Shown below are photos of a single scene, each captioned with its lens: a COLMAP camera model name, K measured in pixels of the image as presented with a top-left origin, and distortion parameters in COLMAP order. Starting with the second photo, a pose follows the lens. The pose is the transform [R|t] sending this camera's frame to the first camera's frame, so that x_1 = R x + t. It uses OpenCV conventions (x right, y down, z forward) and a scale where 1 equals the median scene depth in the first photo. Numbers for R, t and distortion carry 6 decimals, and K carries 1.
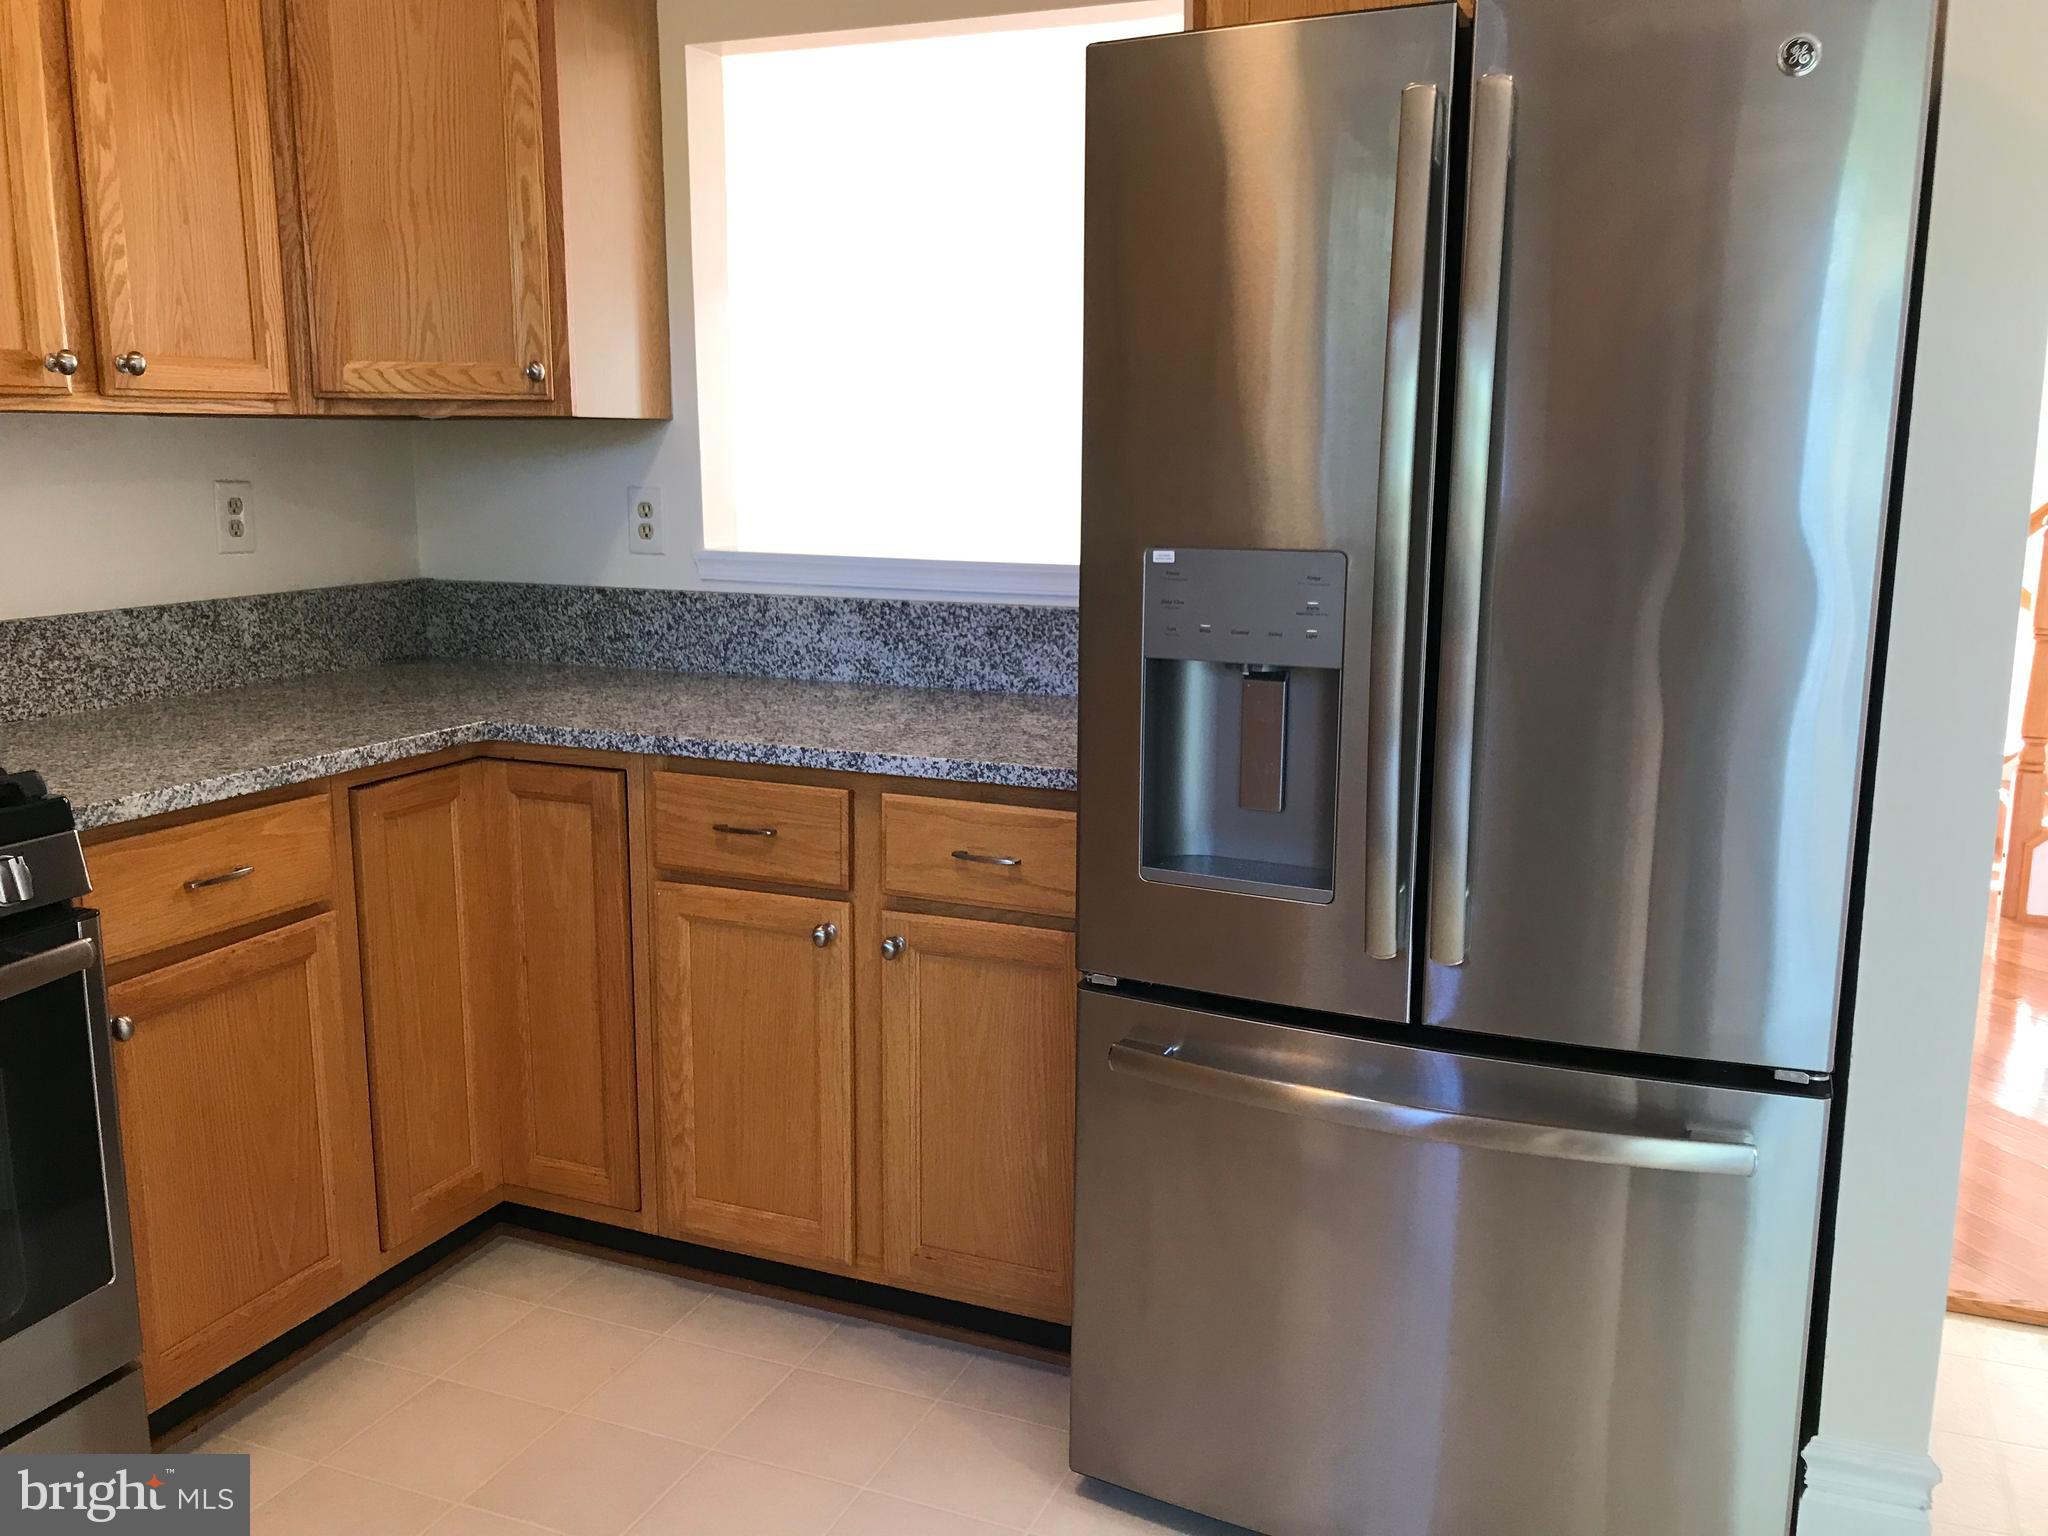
lens RADIAL K [[1707.9, 0, 1023.9], [0, 1707.9, 751.3], [0, 0, 1]] dist [0.021862, -0.027366]
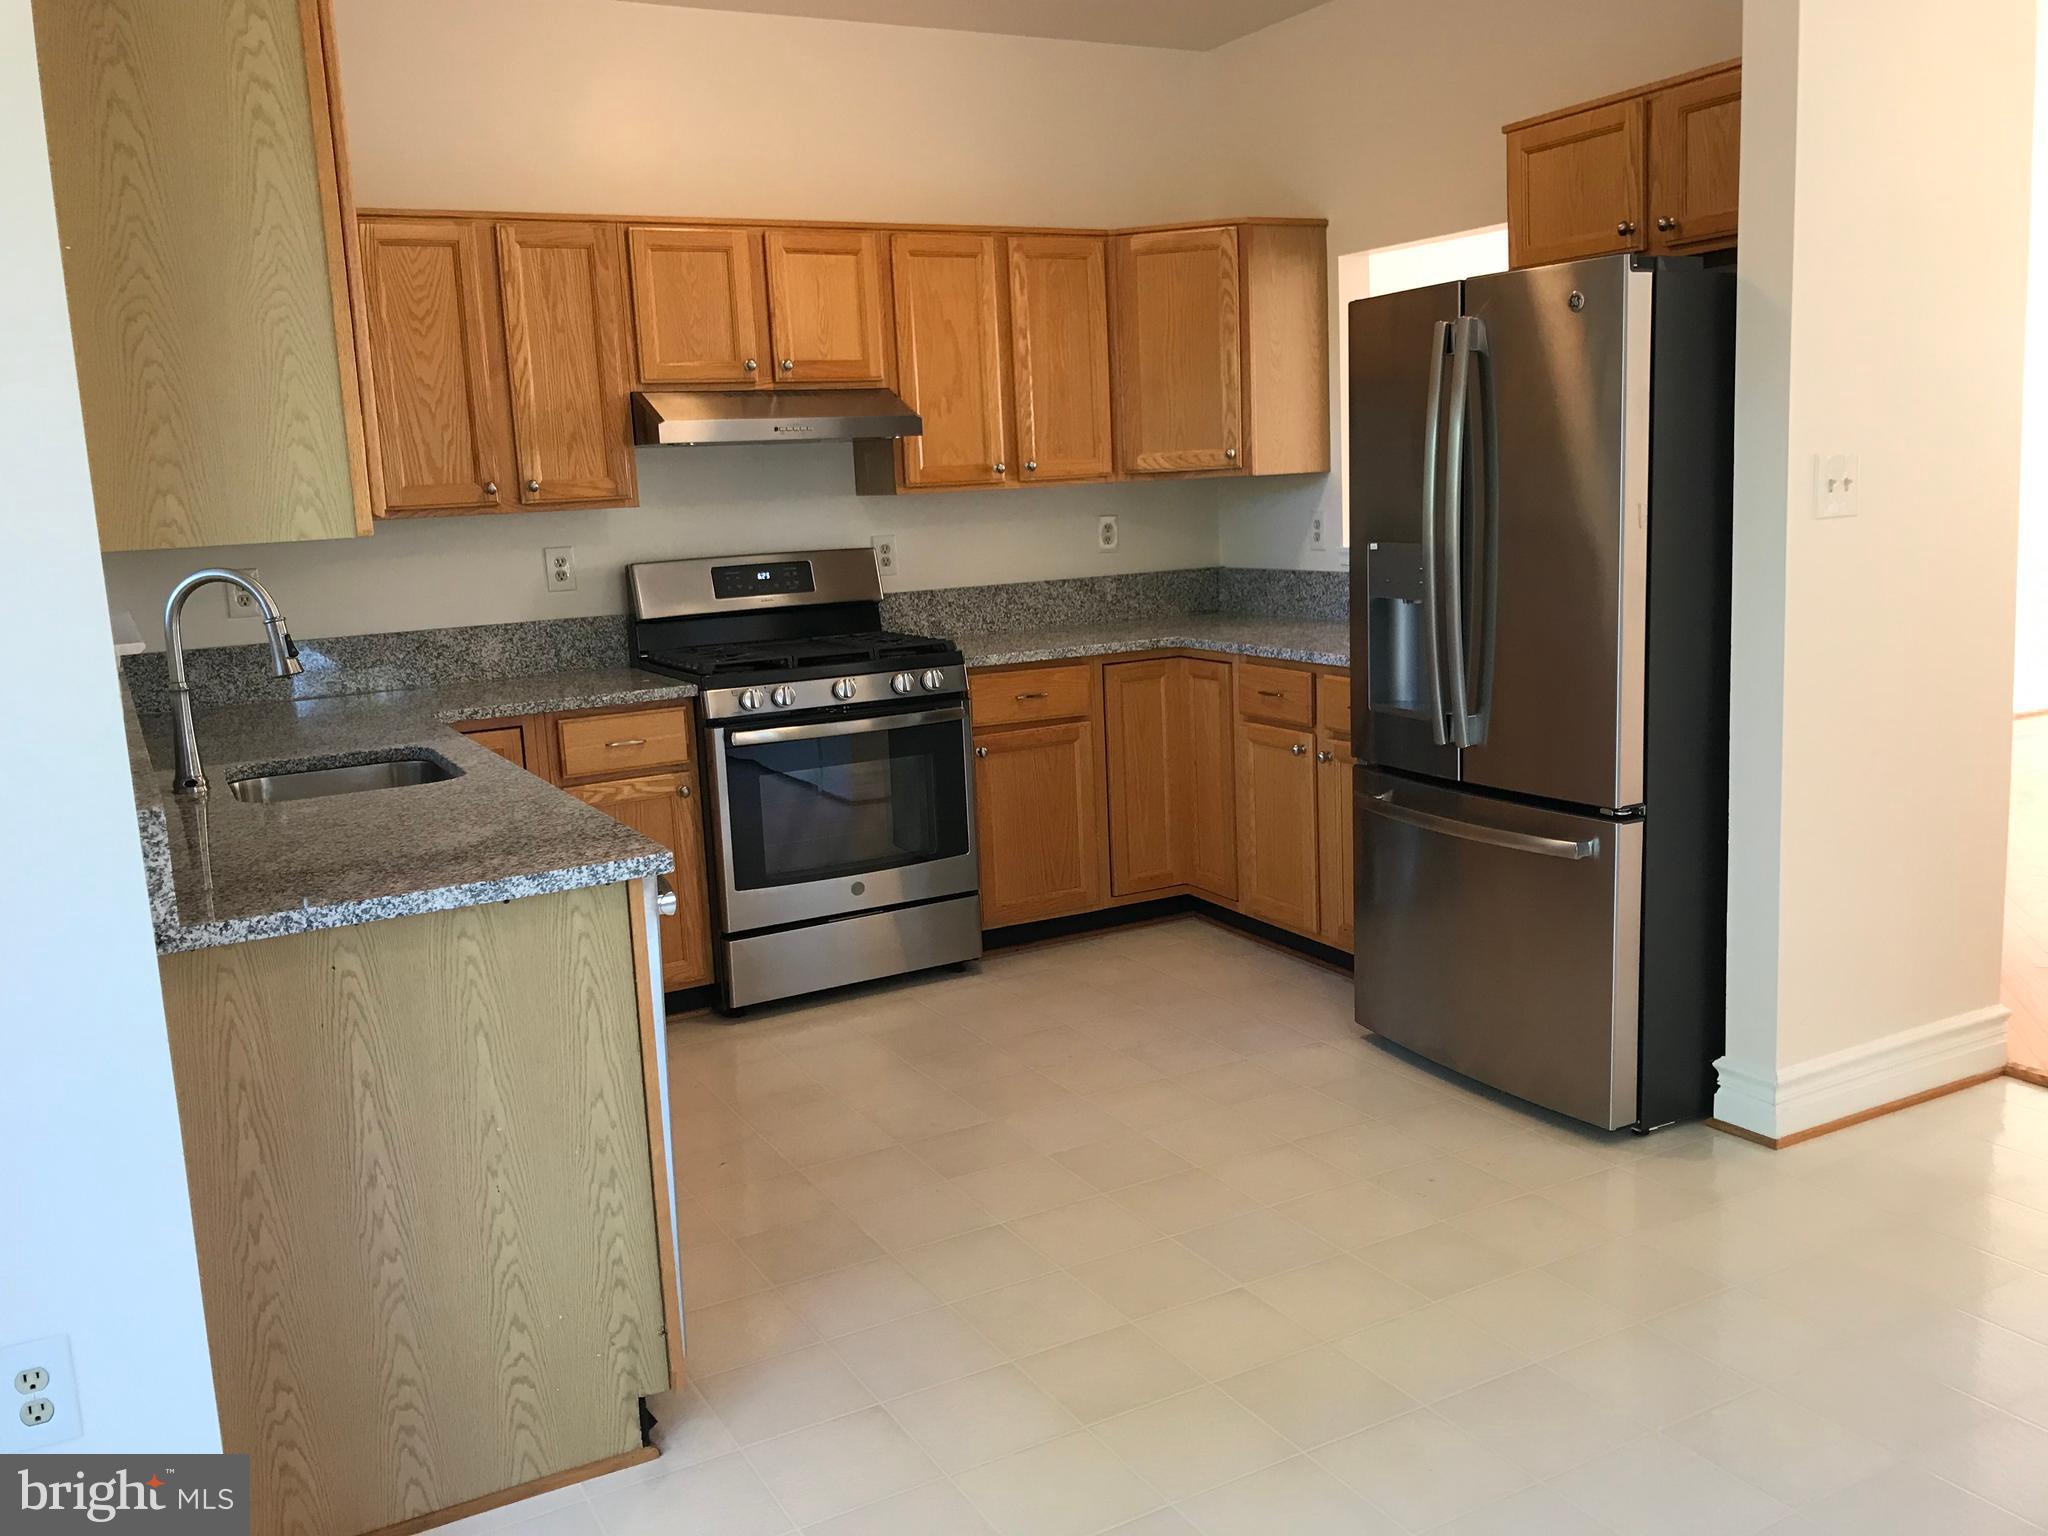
lens RADIAL K [[1707.9, 0, 1035.2], [0, 1707.9, 767.7], [0, 0, 1]] dist [0.021862, -0.027366]
pose [[0.779203, 0.068598, -0.623007, 0.790076], [-0.064952, 0.997479, 0.028593, 0.087146], [0.623398, 0.018186, 0.781693, -0.628243]]
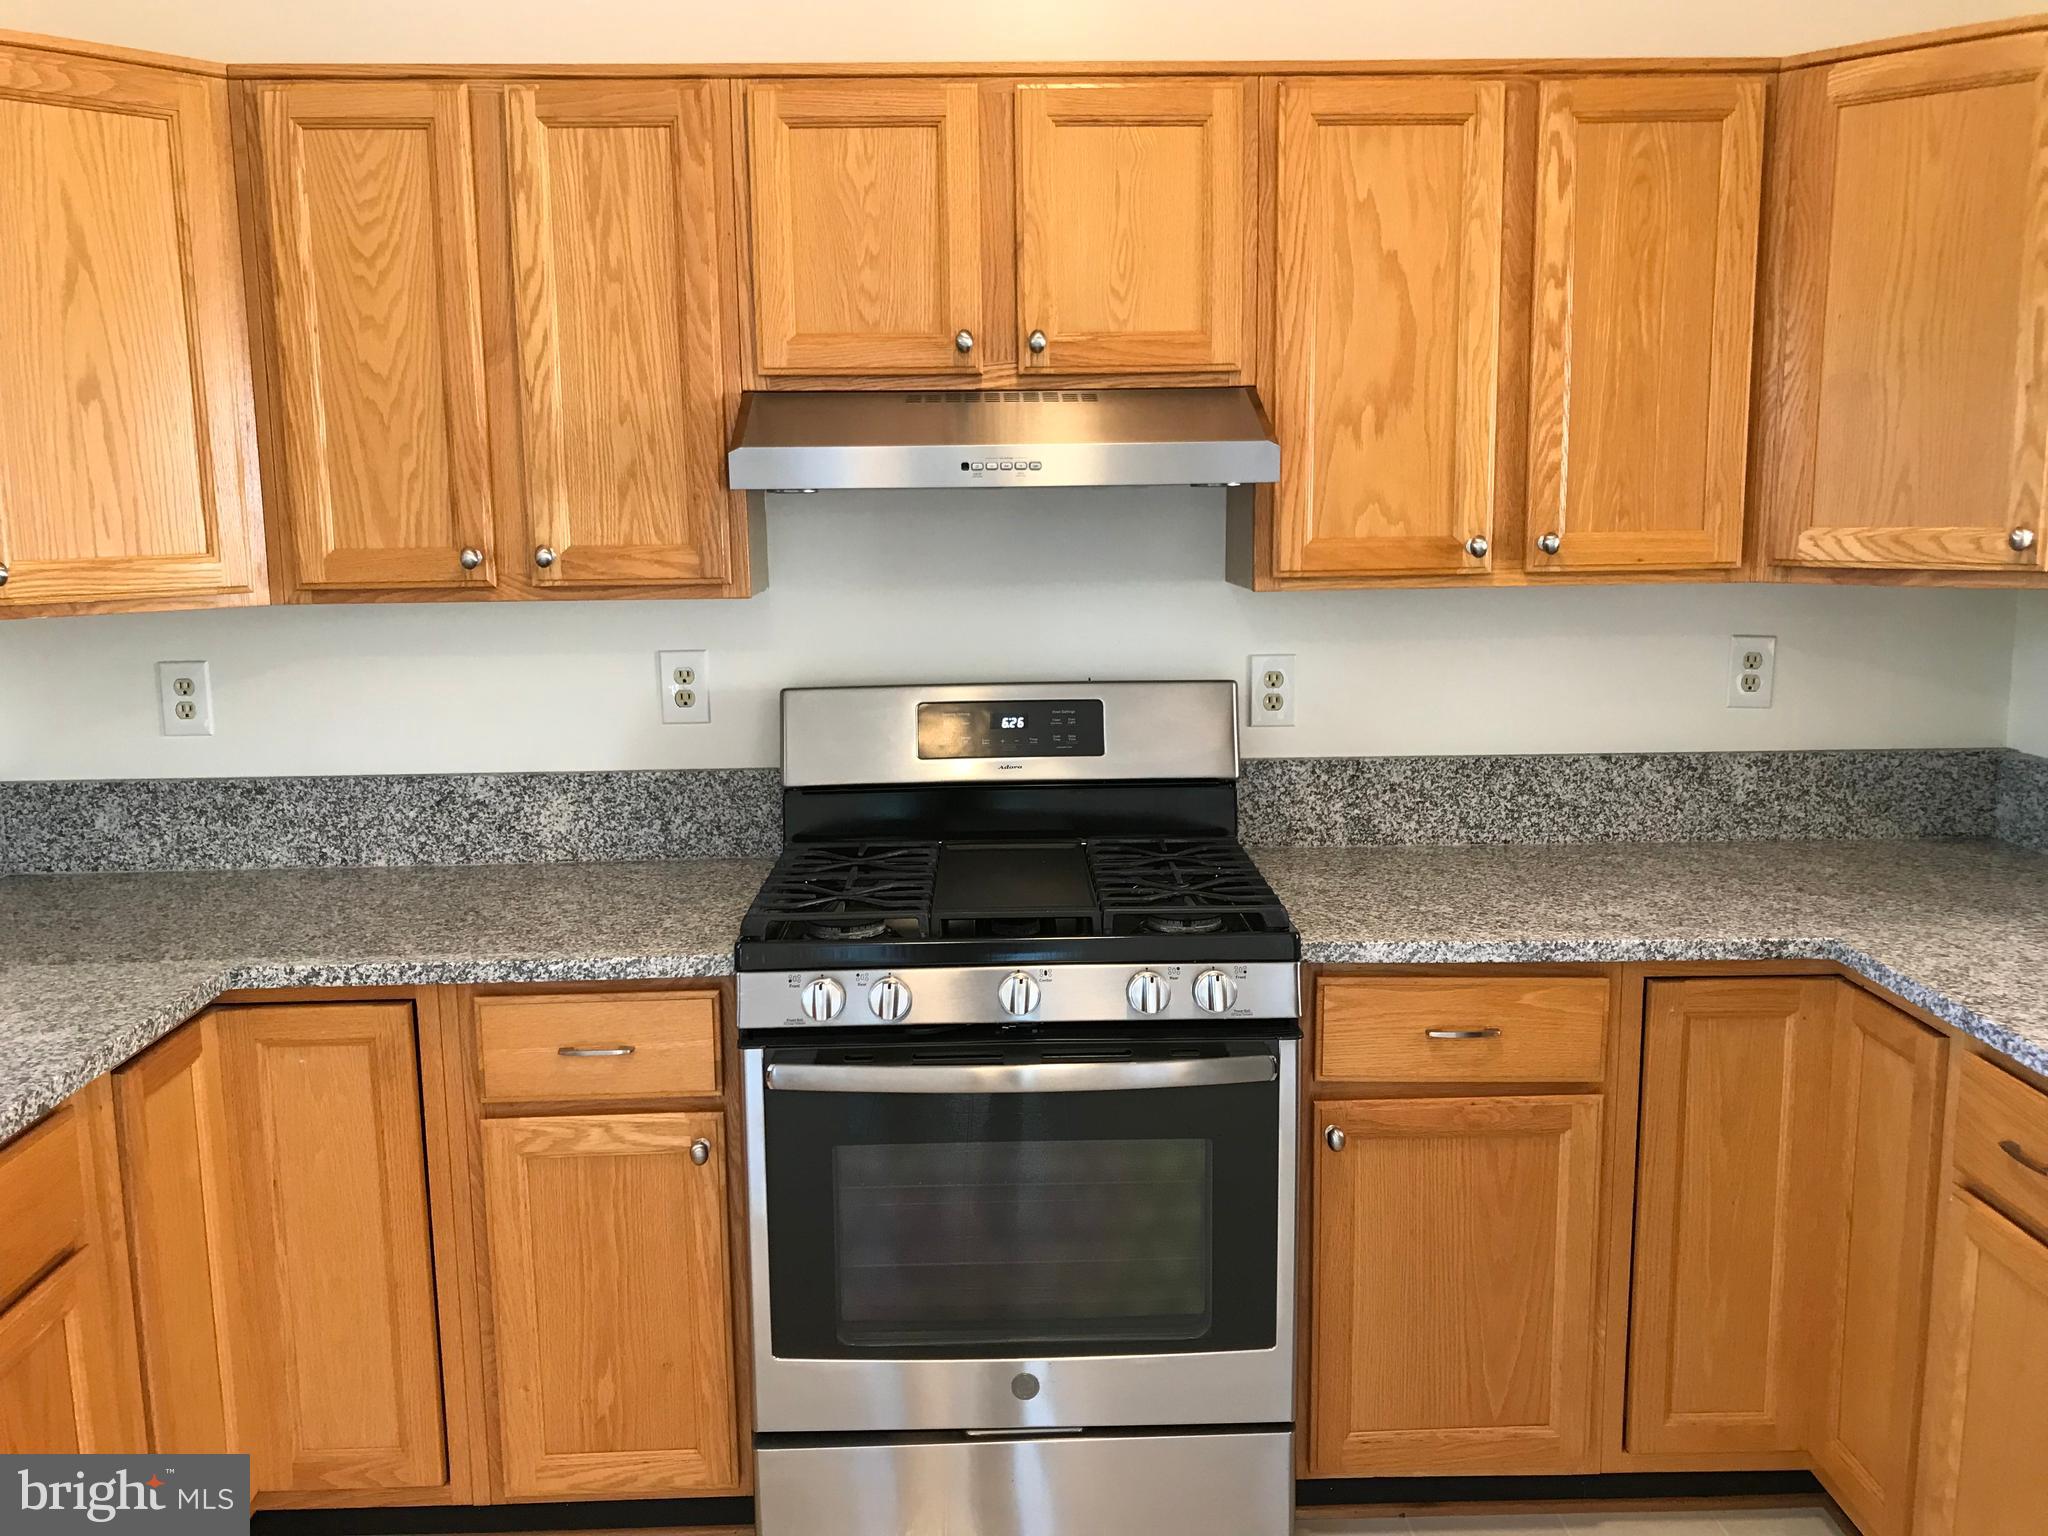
lens RADIAL K [[1707.9, 0, 1033.5], [0, 1707.9, 747.2], [0, 0, 1]] dist [0.021862, -0.027366]
pose [[0.407756, 0.130744, -0.903682, 0.307671], [-0.151352, 0.985682, 0.074315, -0.119291], [0.900459, 0.106472, 0.421707, 0.244658]]
